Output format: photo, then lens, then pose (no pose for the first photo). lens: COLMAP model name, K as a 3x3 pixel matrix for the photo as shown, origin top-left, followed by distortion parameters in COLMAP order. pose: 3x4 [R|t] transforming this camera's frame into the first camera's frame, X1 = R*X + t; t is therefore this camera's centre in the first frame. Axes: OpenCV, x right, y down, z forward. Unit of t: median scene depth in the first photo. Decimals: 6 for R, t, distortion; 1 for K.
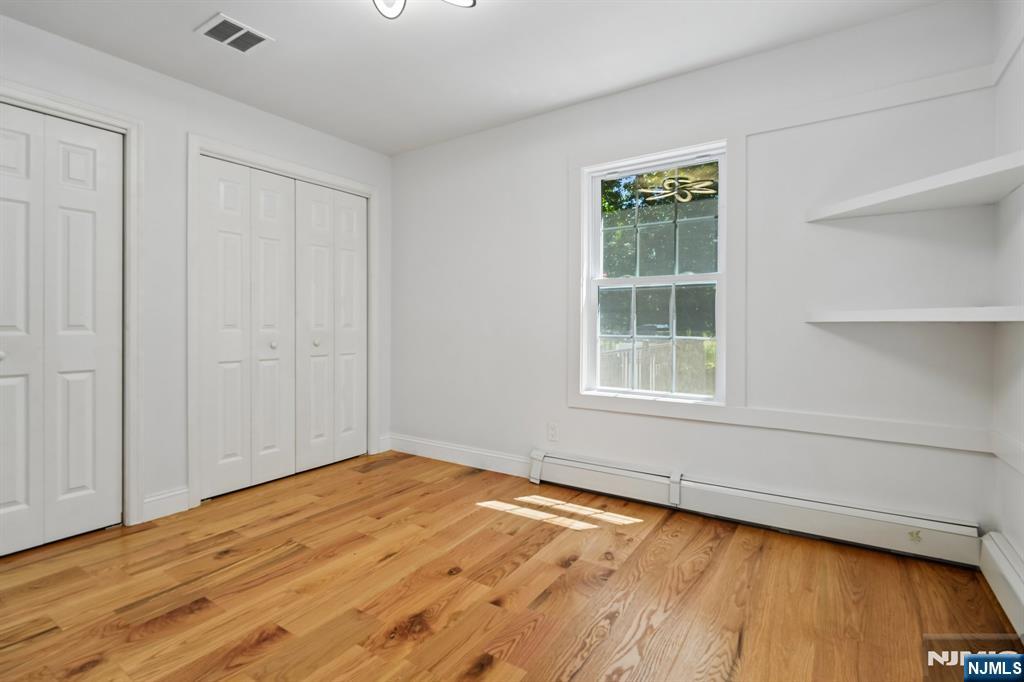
lens RADIAL K [[486.4, 0, 516.4], [0, 486.4, 334.9], [0, 0, 1]] dist [0.004367, -0.001978]
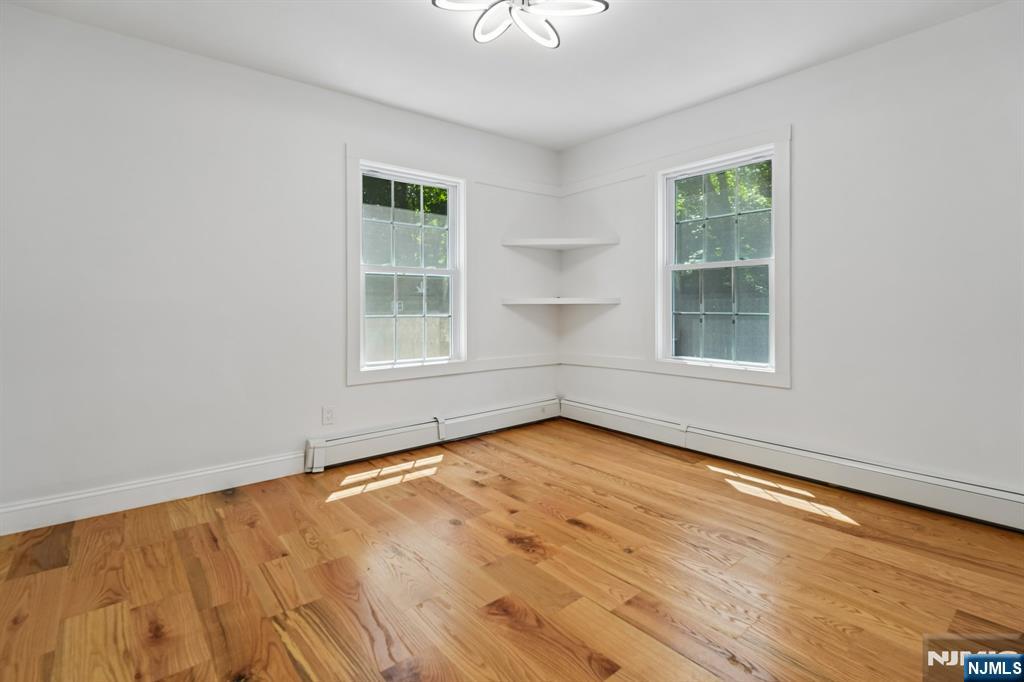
lens RADIAL K [[486.4, 0, 517.5], [0, 486.4, 339.6], [0, 0, 1]] dist [0.004367, -0.001978]
pose [[0.283812, -0.065697, 0.956627, -0.902139], [0.027645, 0.997796, 0.060322, -0.002747], [-0.958481, 0.009326, 0.285002, 0.421325]]
